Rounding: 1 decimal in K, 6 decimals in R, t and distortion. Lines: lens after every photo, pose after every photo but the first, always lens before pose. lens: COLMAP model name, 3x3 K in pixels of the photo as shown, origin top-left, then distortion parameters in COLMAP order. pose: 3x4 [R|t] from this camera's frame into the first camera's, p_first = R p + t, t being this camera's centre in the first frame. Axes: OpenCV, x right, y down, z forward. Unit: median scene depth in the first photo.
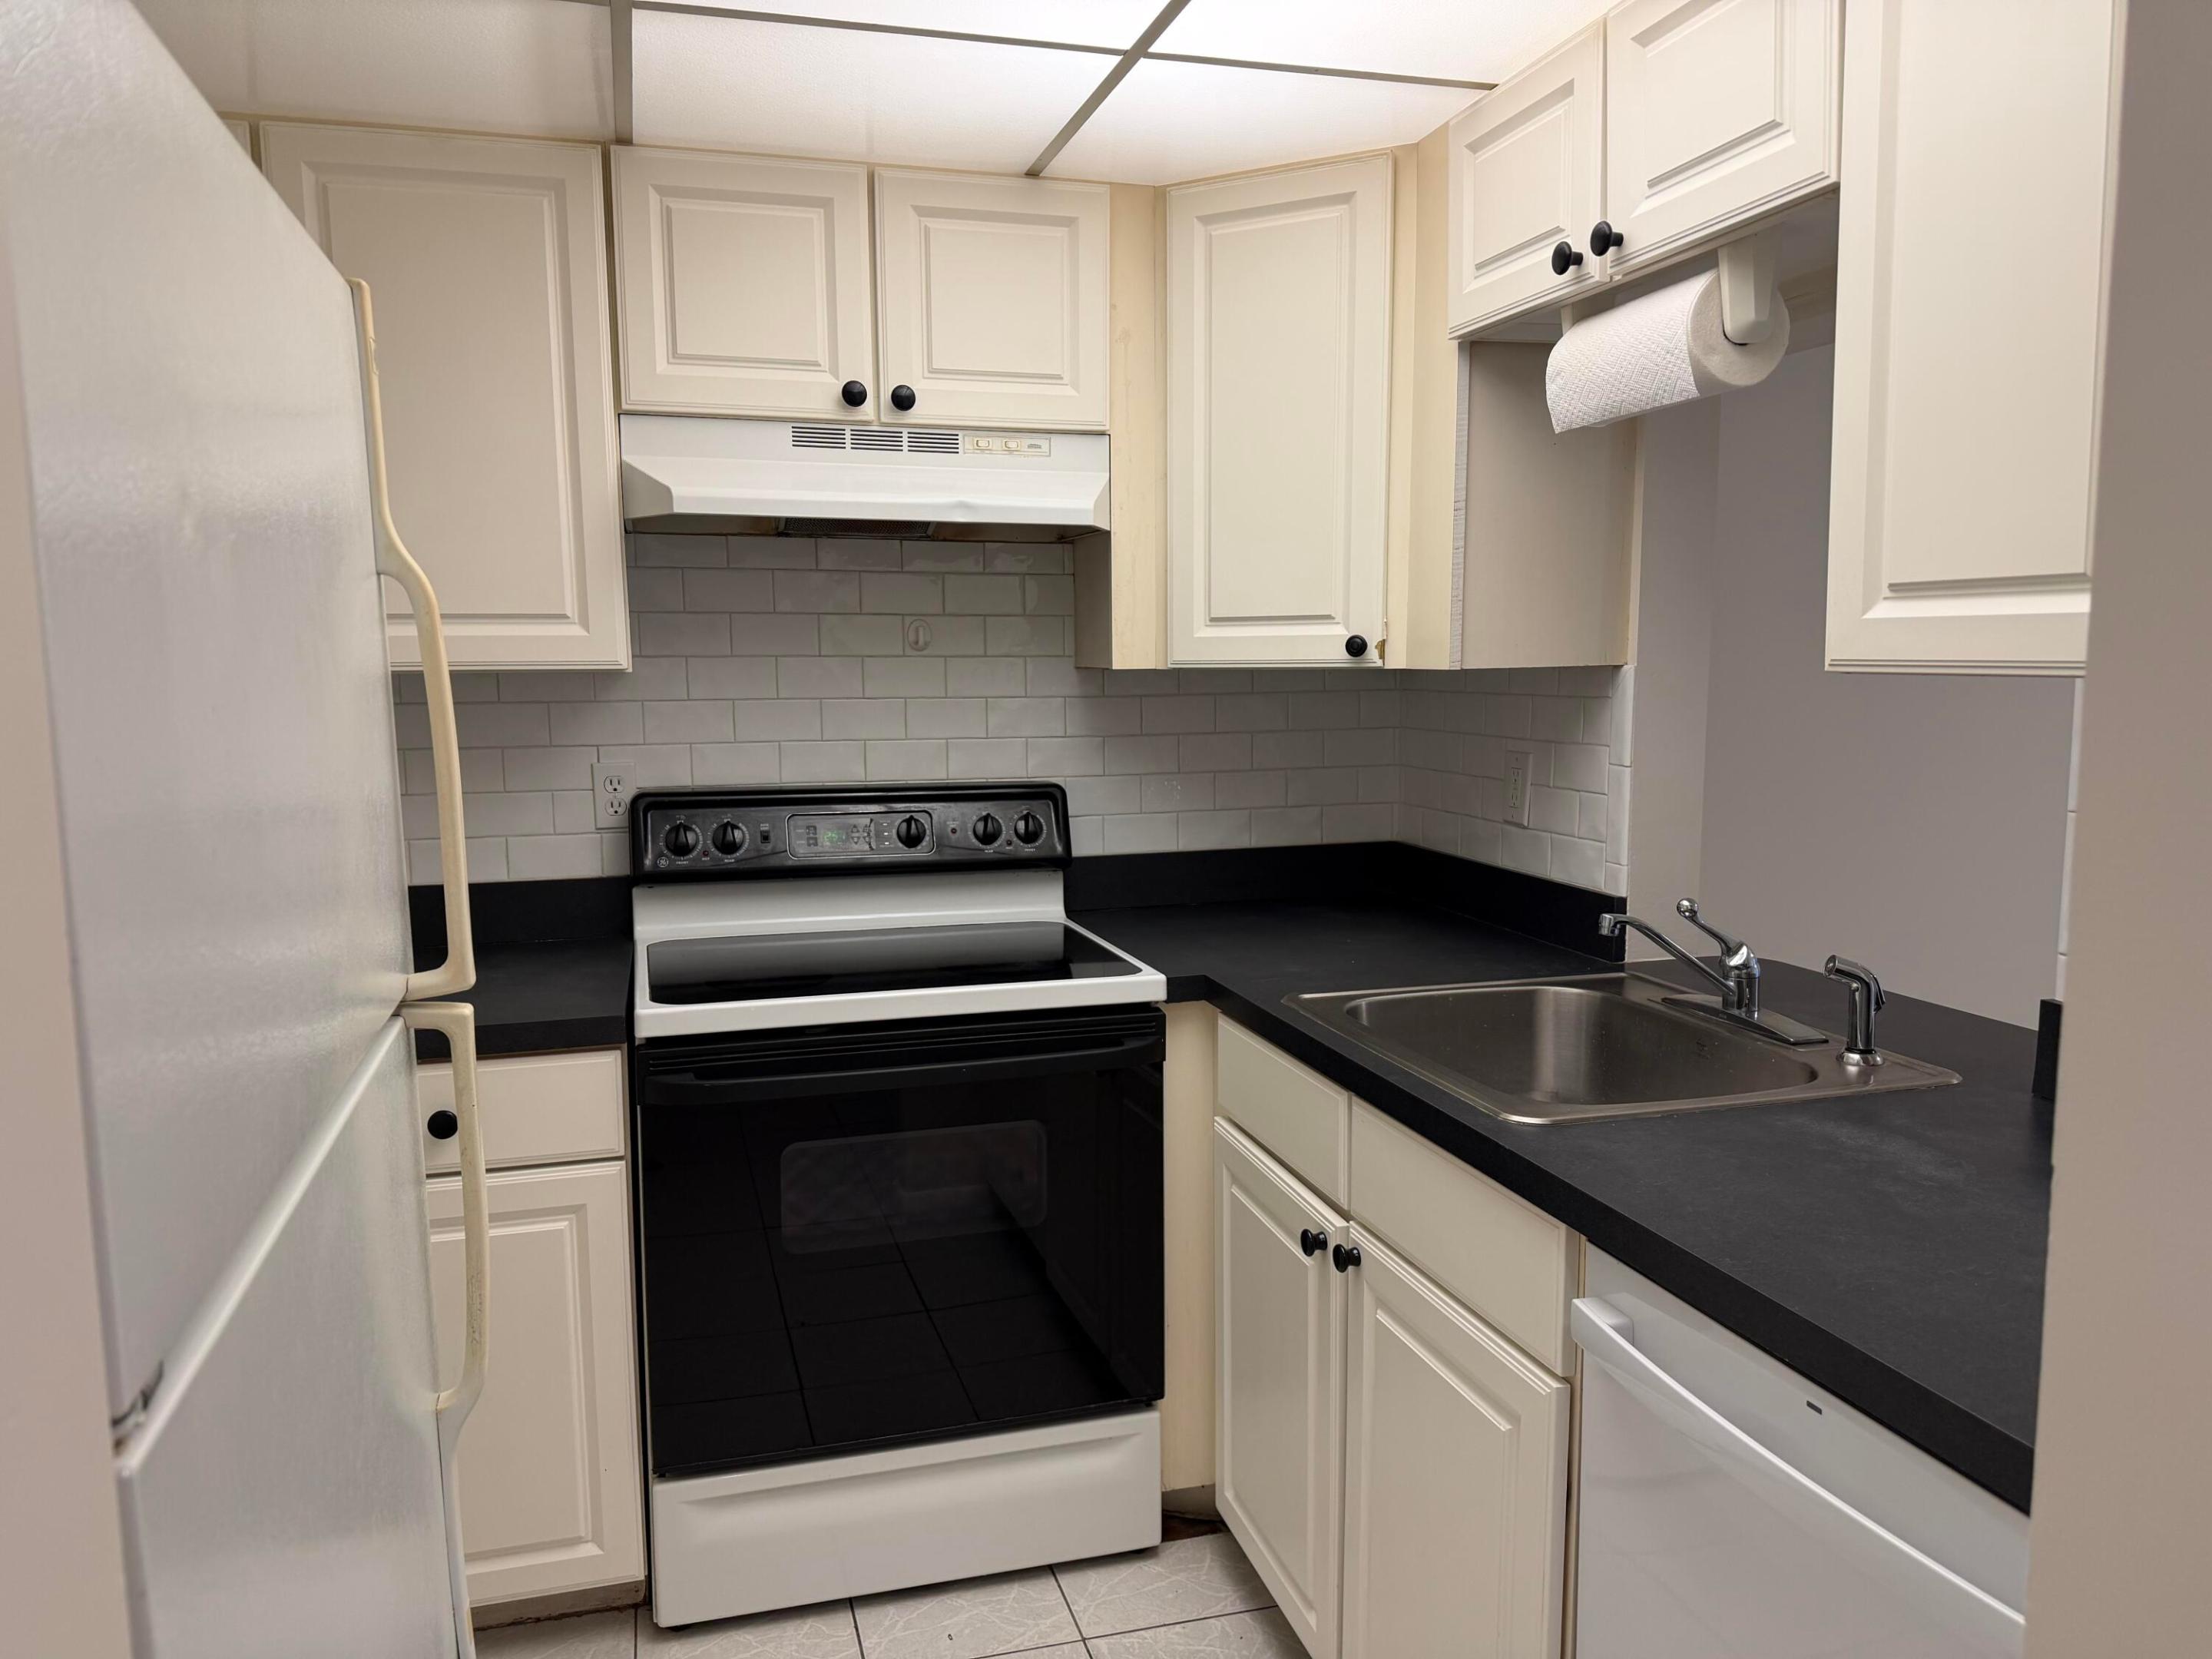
lens RADIAL K [[1565.1, 0, 1086.4], [0, 1565.1, 836.1], [0, 0, 1]] dist [0.083424, -0.076726]
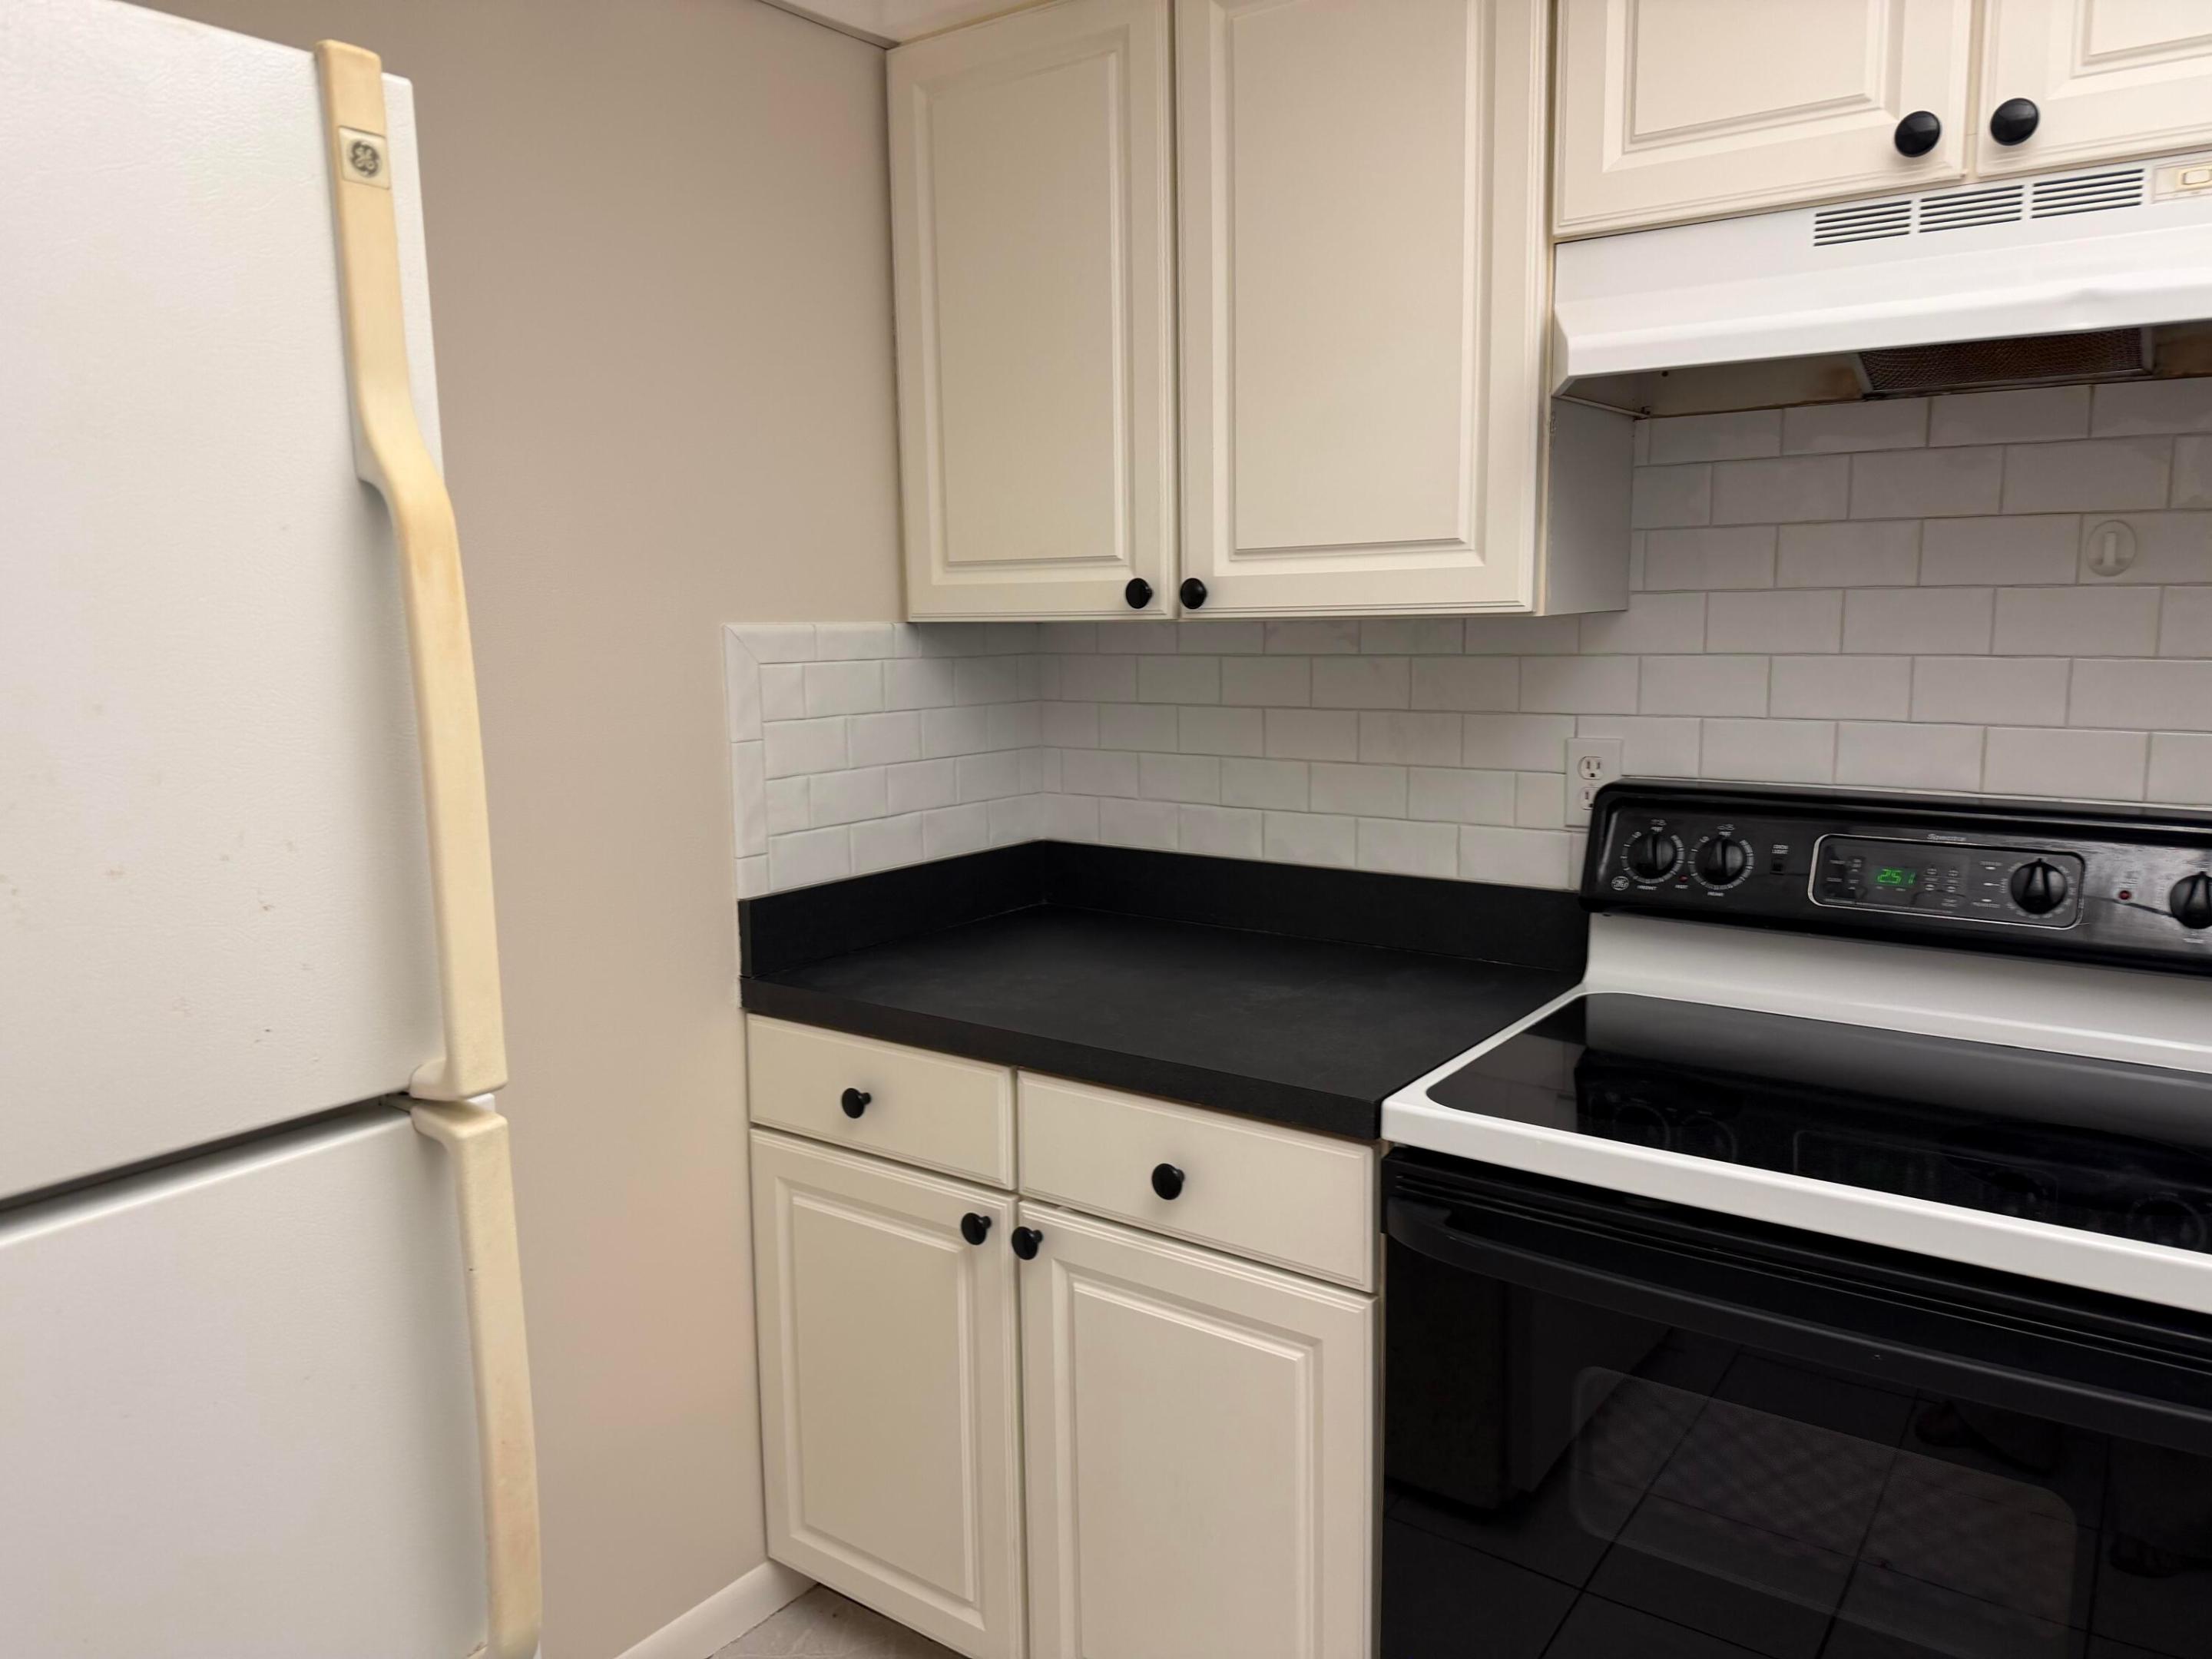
lens RADIAL K [[1565.1, 0, 1109.6], [0, 1565.1, 828.5], [0, 0, 1]] dist [0.083424, -0.076726]
pose [[0.626418, 0.109124, -0.771811, 0.142839], [-0.081492, 0.993894, 0.074384, -0.044820], [0.775216, 0.016301, 0.631486, 0.390154]]
